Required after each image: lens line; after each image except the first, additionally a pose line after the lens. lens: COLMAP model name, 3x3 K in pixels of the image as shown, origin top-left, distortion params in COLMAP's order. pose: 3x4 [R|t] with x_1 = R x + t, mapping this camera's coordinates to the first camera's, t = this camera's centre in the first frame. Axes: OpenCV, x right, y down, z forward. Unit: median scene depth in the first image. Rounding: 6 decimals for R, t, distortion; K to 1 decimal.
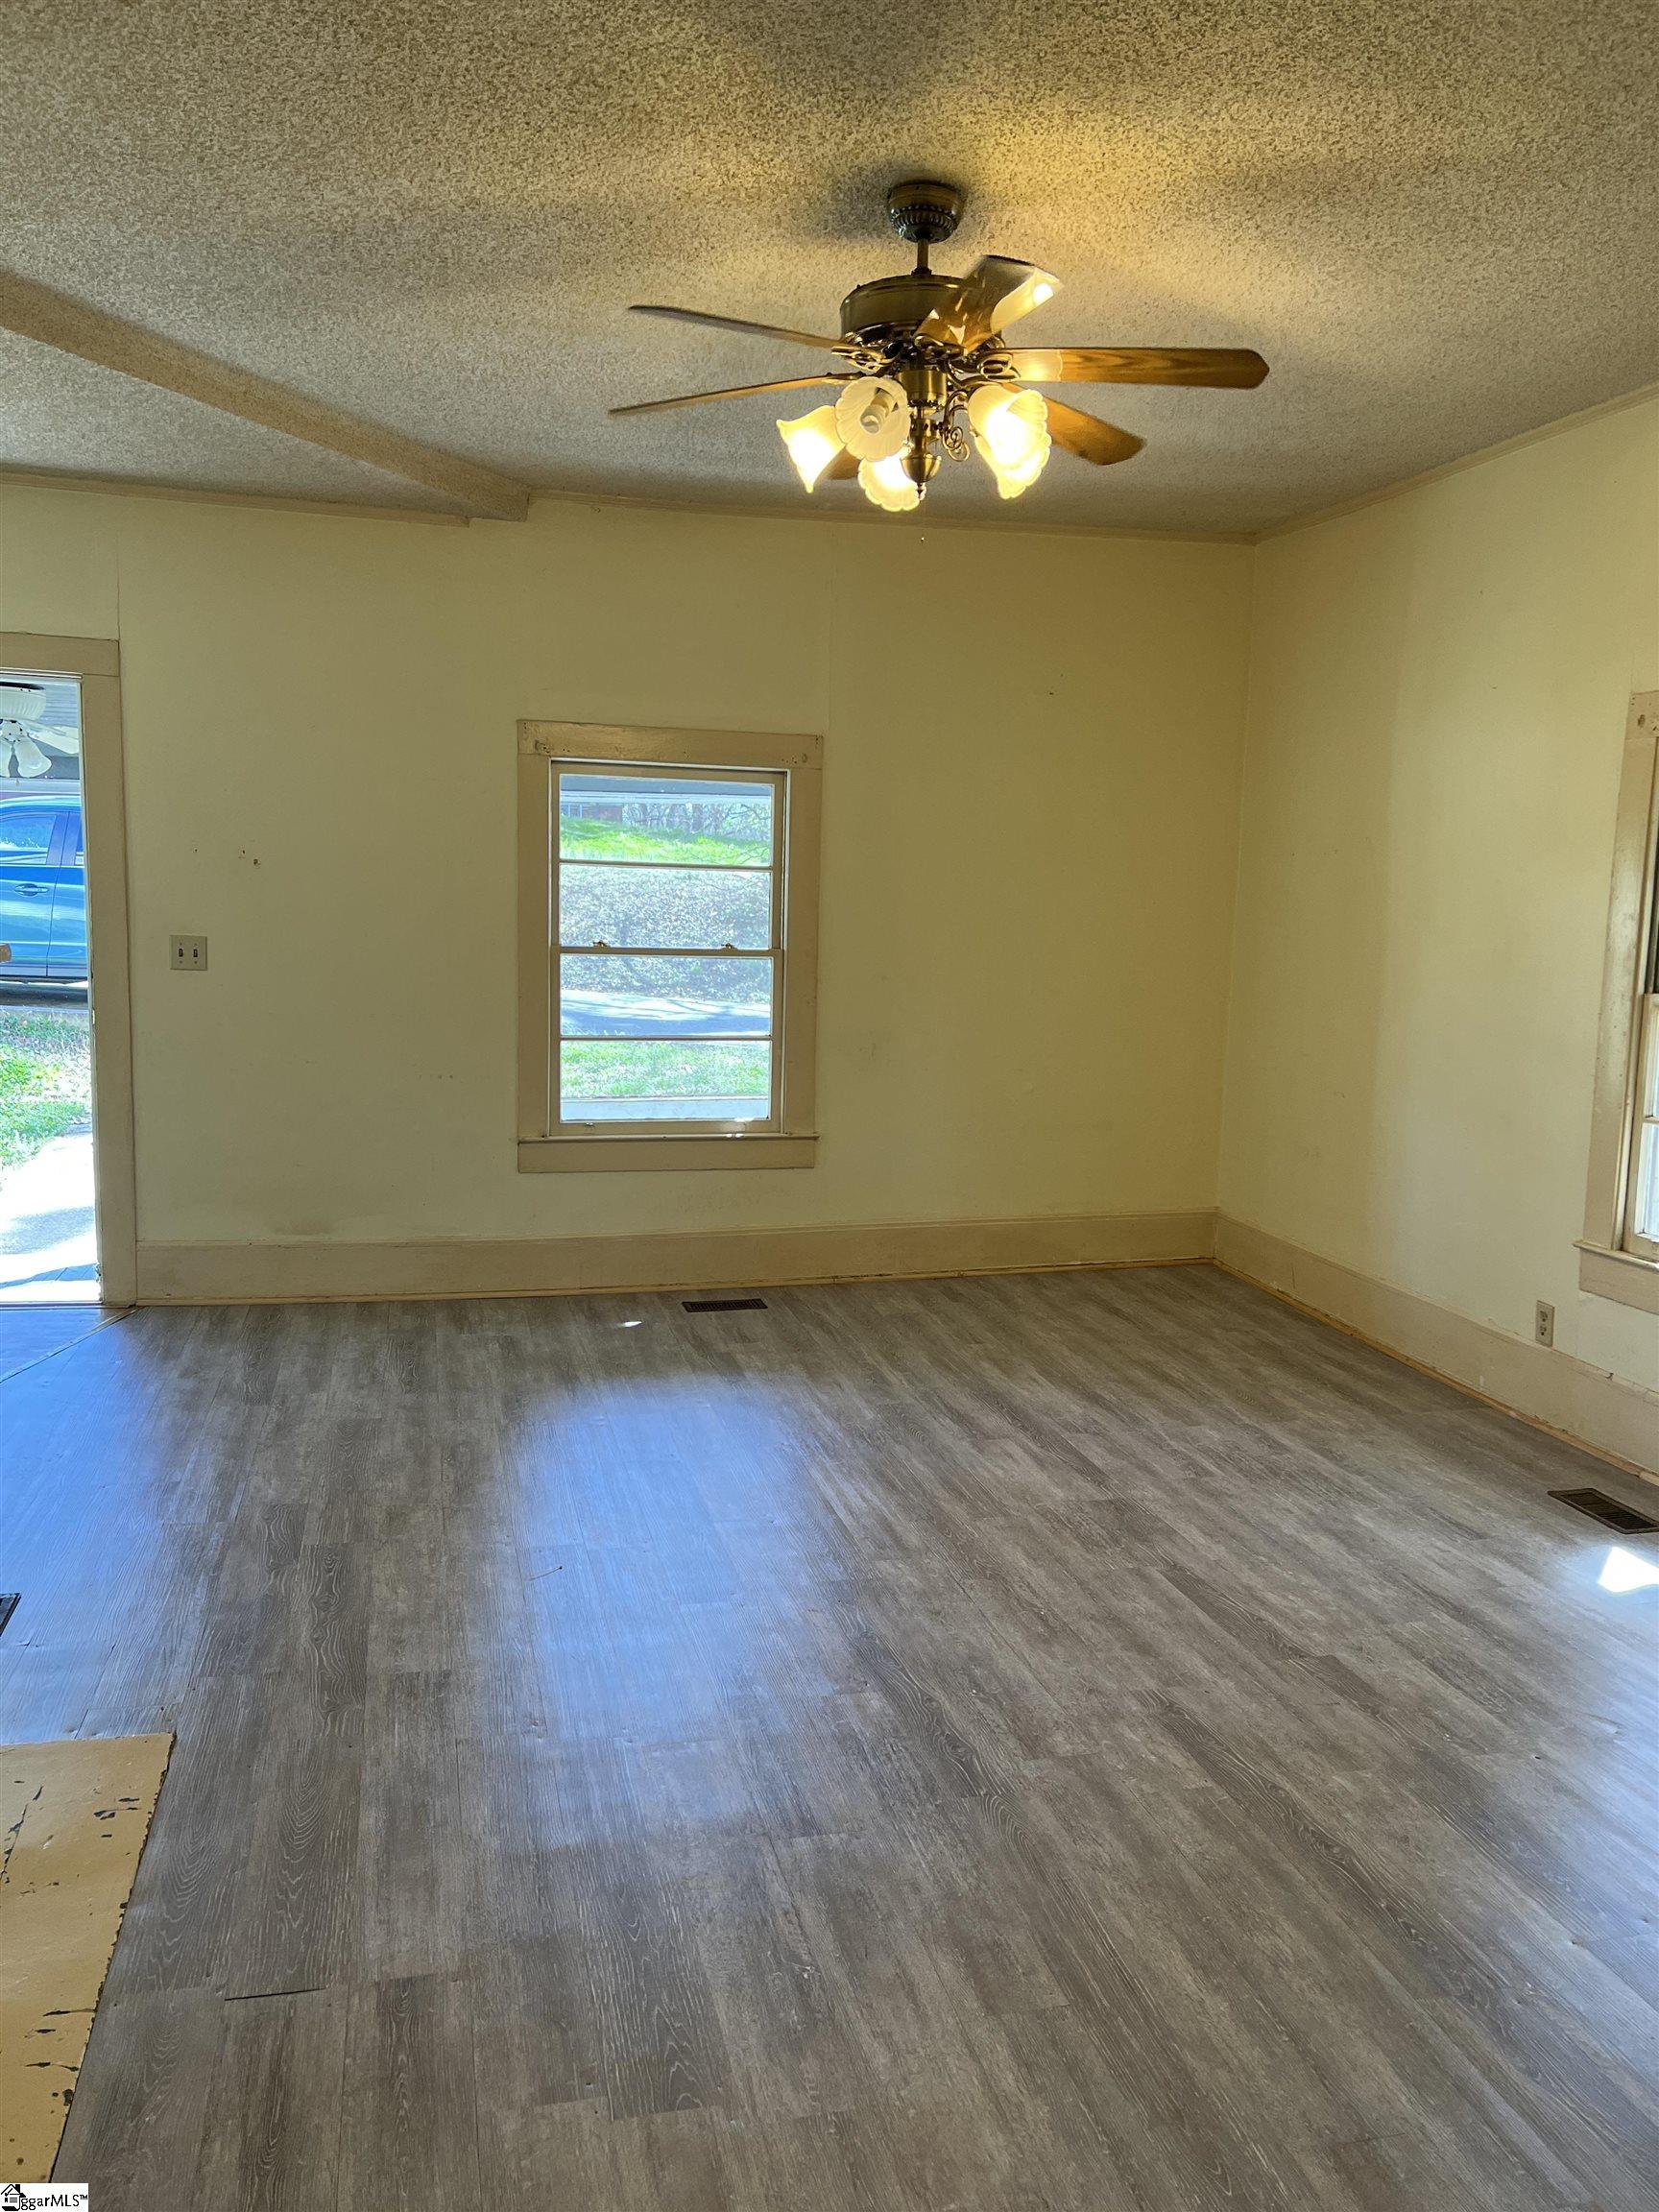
lens RADIAL K [[1685.9, 0, 829.5], [0, 1685.9, 1106.0], [0, 0, 1]] dist [0.083306, -0.007914]
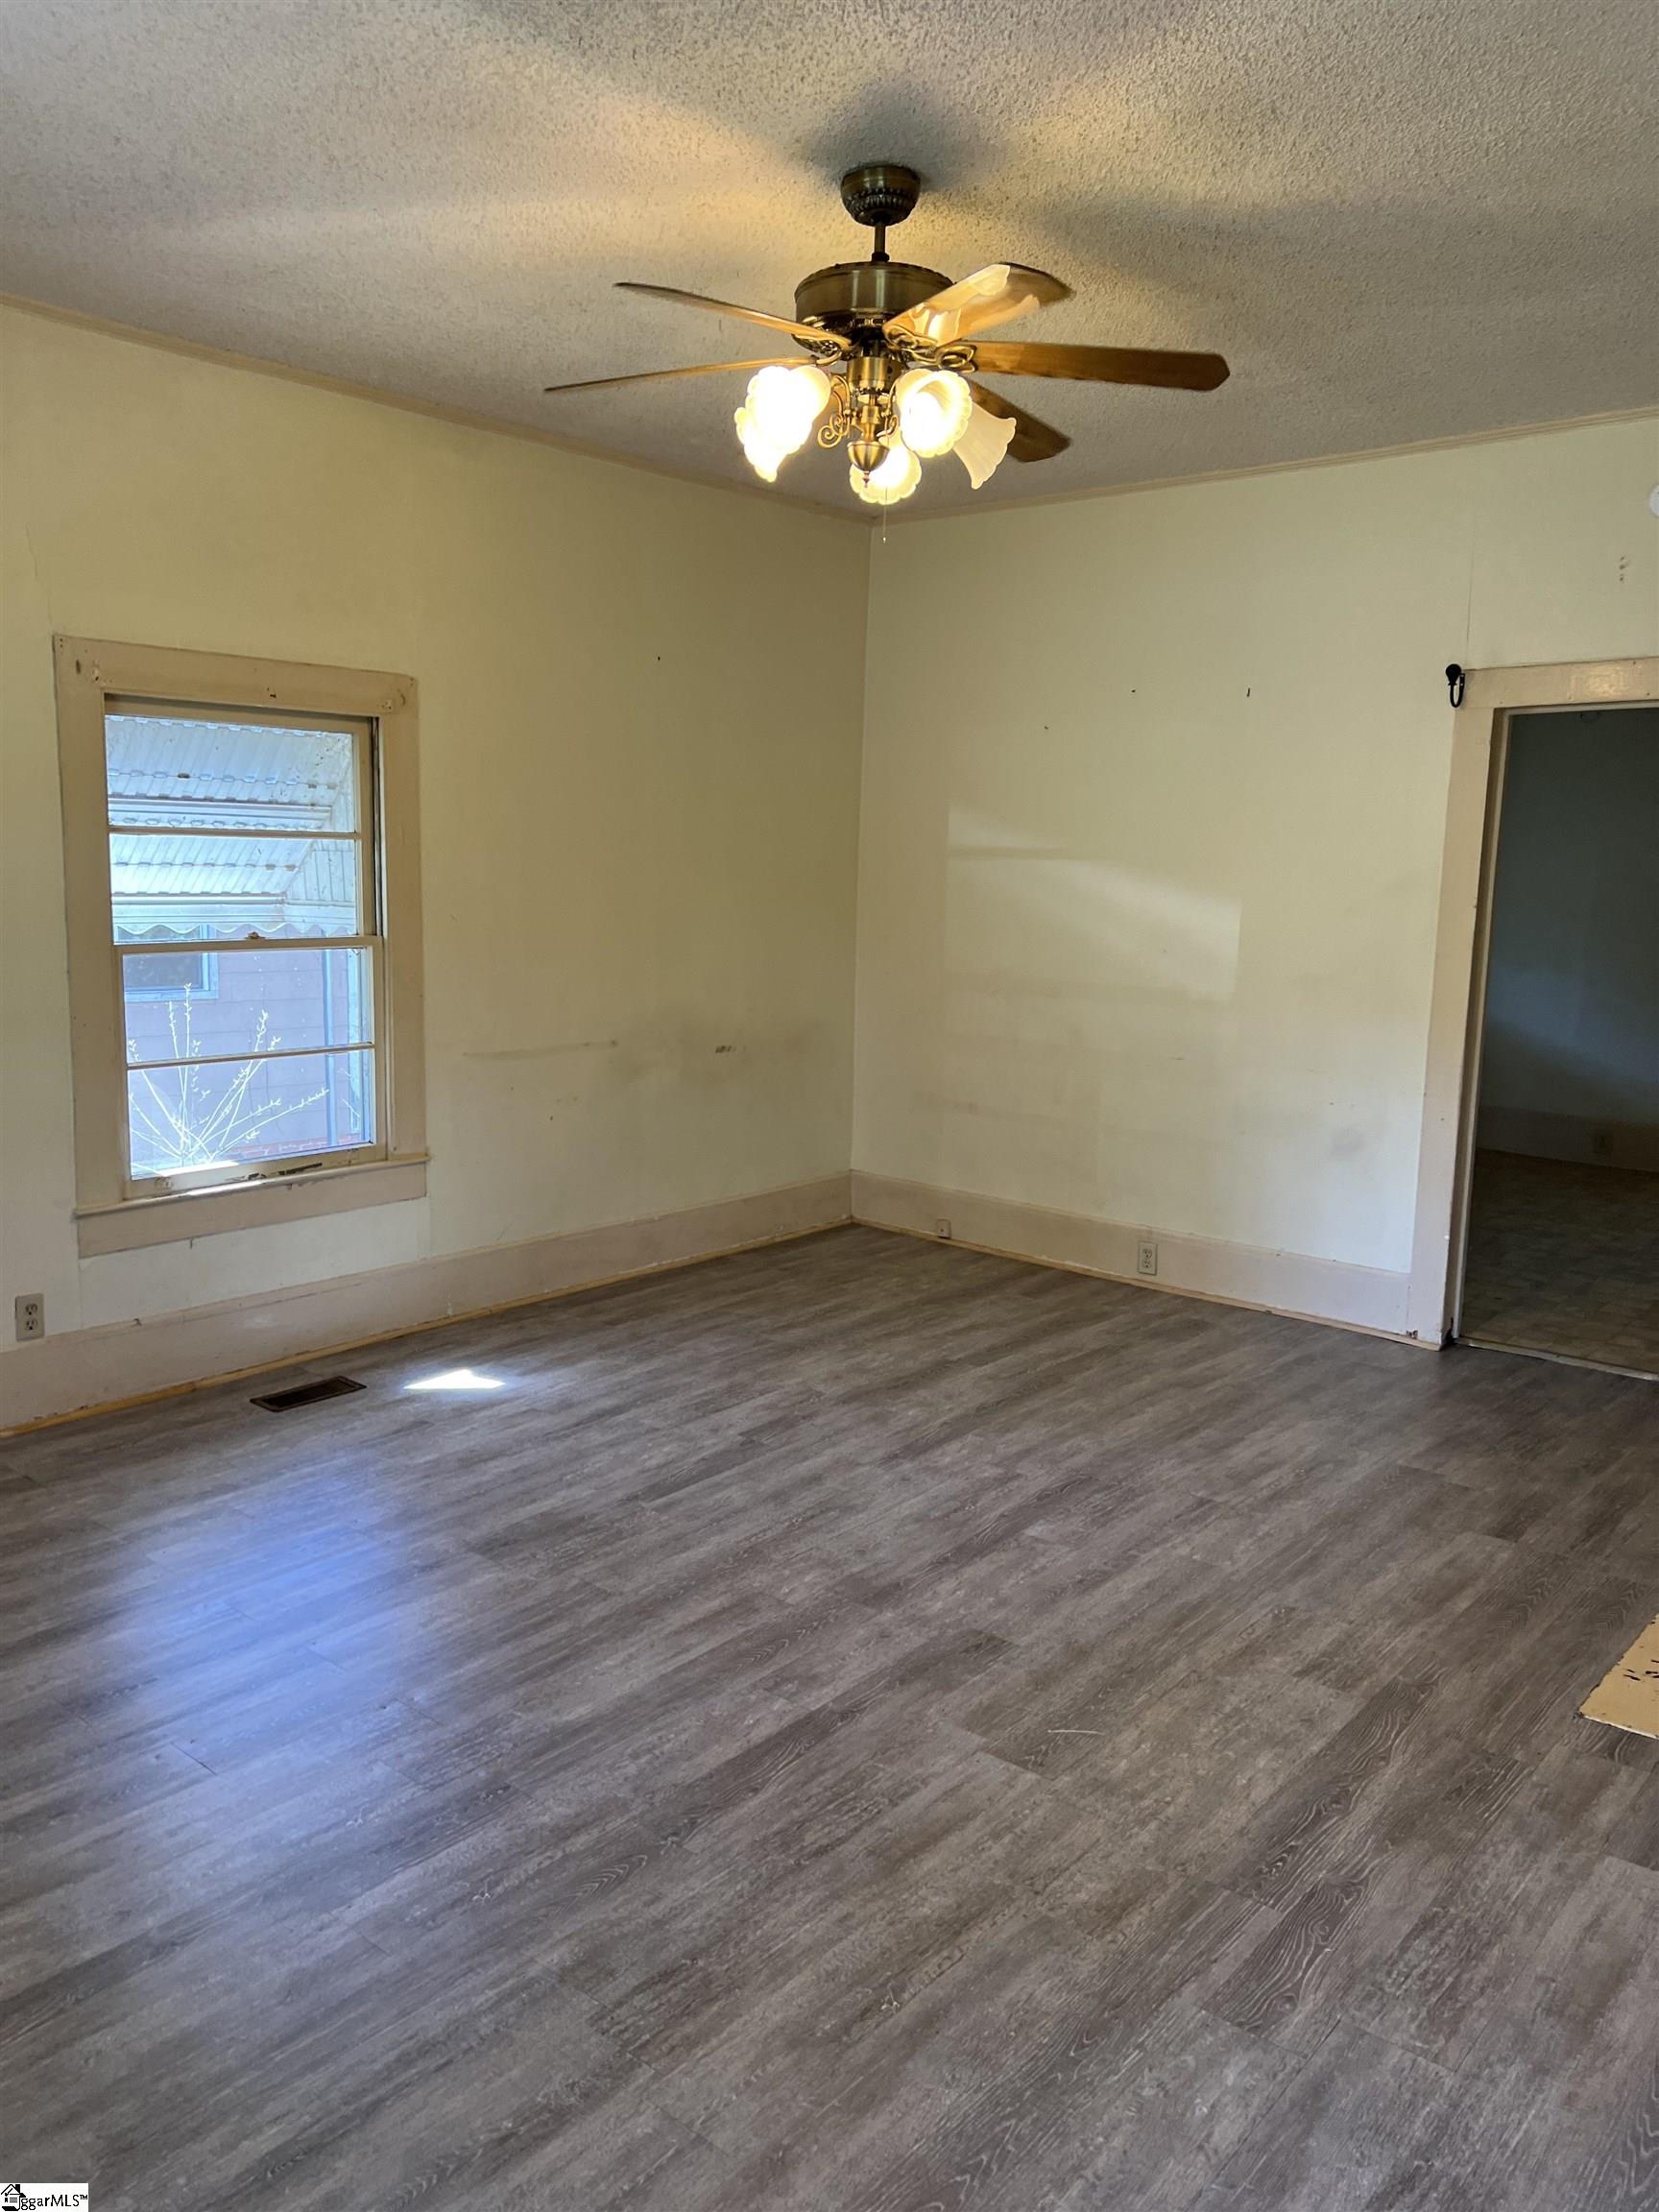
lens RADIAL K [[1685.9, 0, 829.5], [0, 1685.9, 1106.0], [0, 0, 1]] dist [0.083306, -0.007914]
pose [[-0.591812, -0.158081, 0.790423, -0.727411], [0.060402, 0.969128, 0.239046, -0.235829], [-0.803810, 0.189213, -0.563993, 1.550055]]
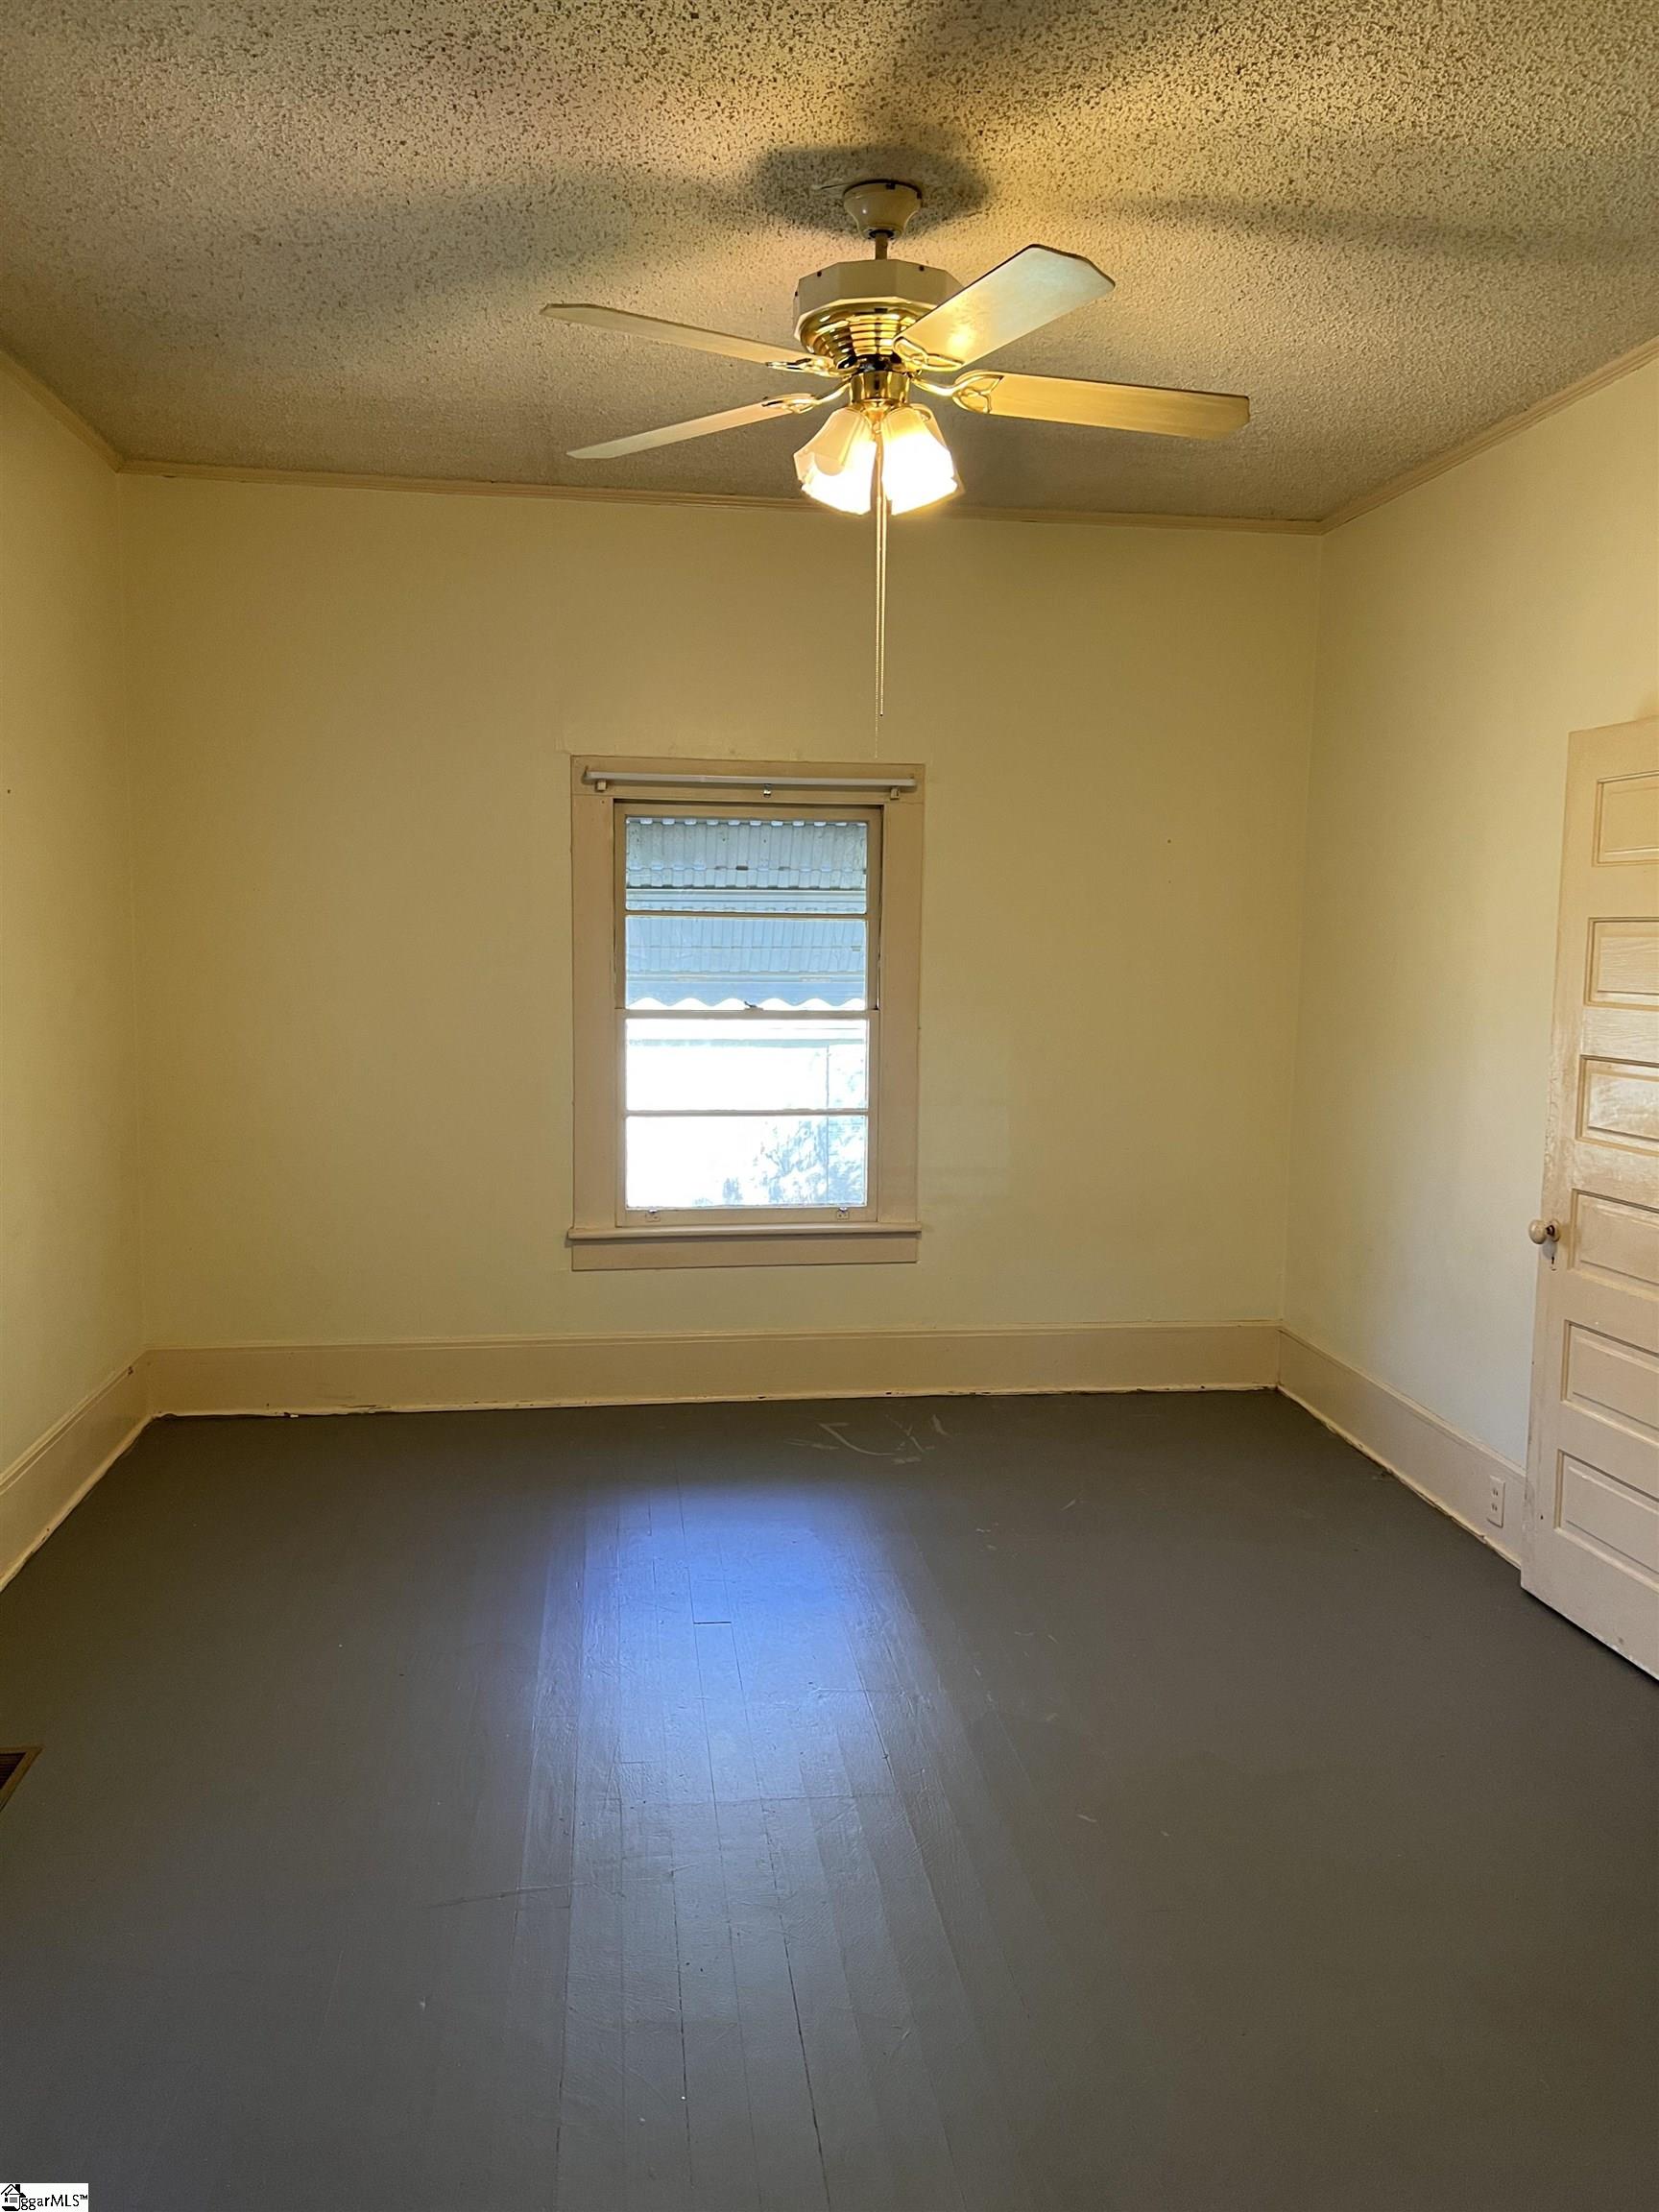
lens RADIAL K [[1685.9, 0, 829.5], [0, 1685.9, 1106.0], [0, 0, 1]] dist [0.083306, -0.007914]
pose [[0.109593, -0.129955, 0.985445, -0.848121], [0.111889, 0.986728, 0.117681, -0.154763], [-0.987659, 0.097363, 0.122679, 0.900851]]
